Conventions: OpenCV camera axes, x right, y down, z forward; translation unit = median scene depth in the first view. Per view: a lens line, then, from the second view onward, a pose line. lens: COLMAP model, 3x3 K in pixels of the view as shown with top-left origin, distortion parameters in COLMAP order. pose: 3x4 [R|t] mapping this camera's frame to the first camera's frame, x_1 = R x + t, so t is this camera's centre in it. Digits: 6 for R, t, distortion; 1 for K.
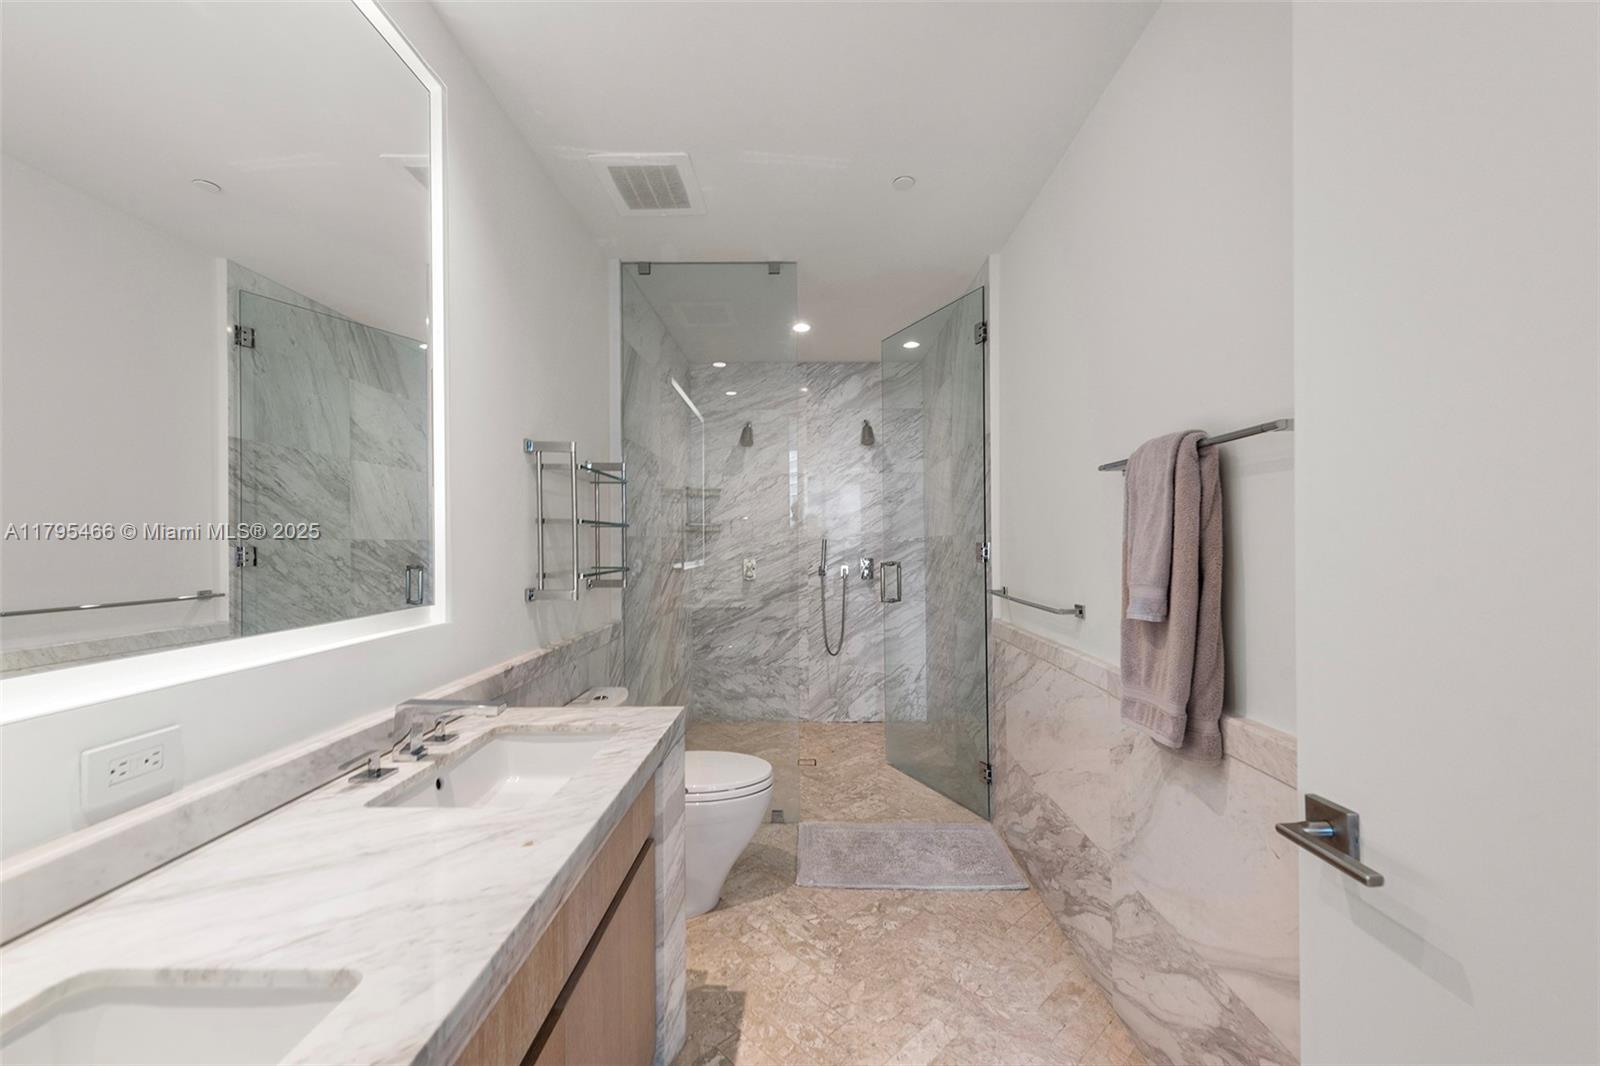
lens RADIAL K [[629.5, 0, 799.8], [0, 629.5, 539.9], [0, 0, 1]] dist [0.008447, -0.001773]
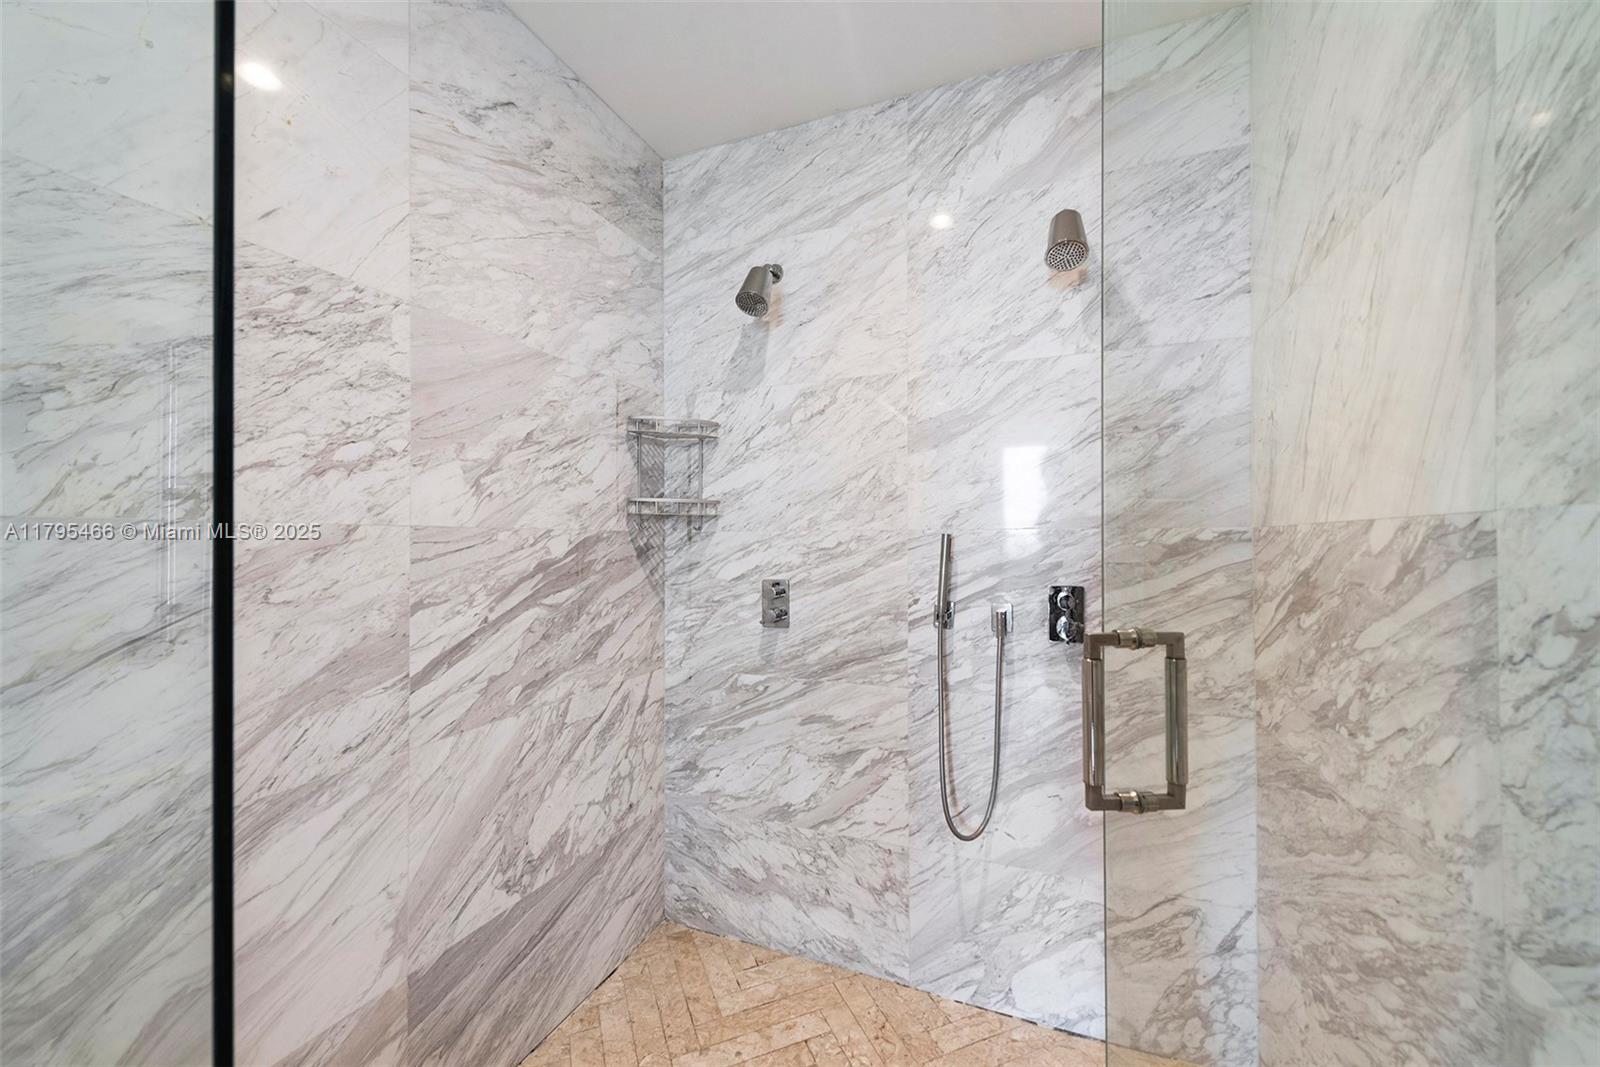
lens RADIAL K [[629.5, 0, 801.1], [0, 629.5, 538.1], [0, 0, 1]] dist [0.008447, -0.001773]
pose [[0.935923, 0.003749, -0.352184, 0.090864], [-0.000399, 0.999954, 0.009586, -0.002283], [0.352204, -0.008831, 0.935882, 0.597938]]
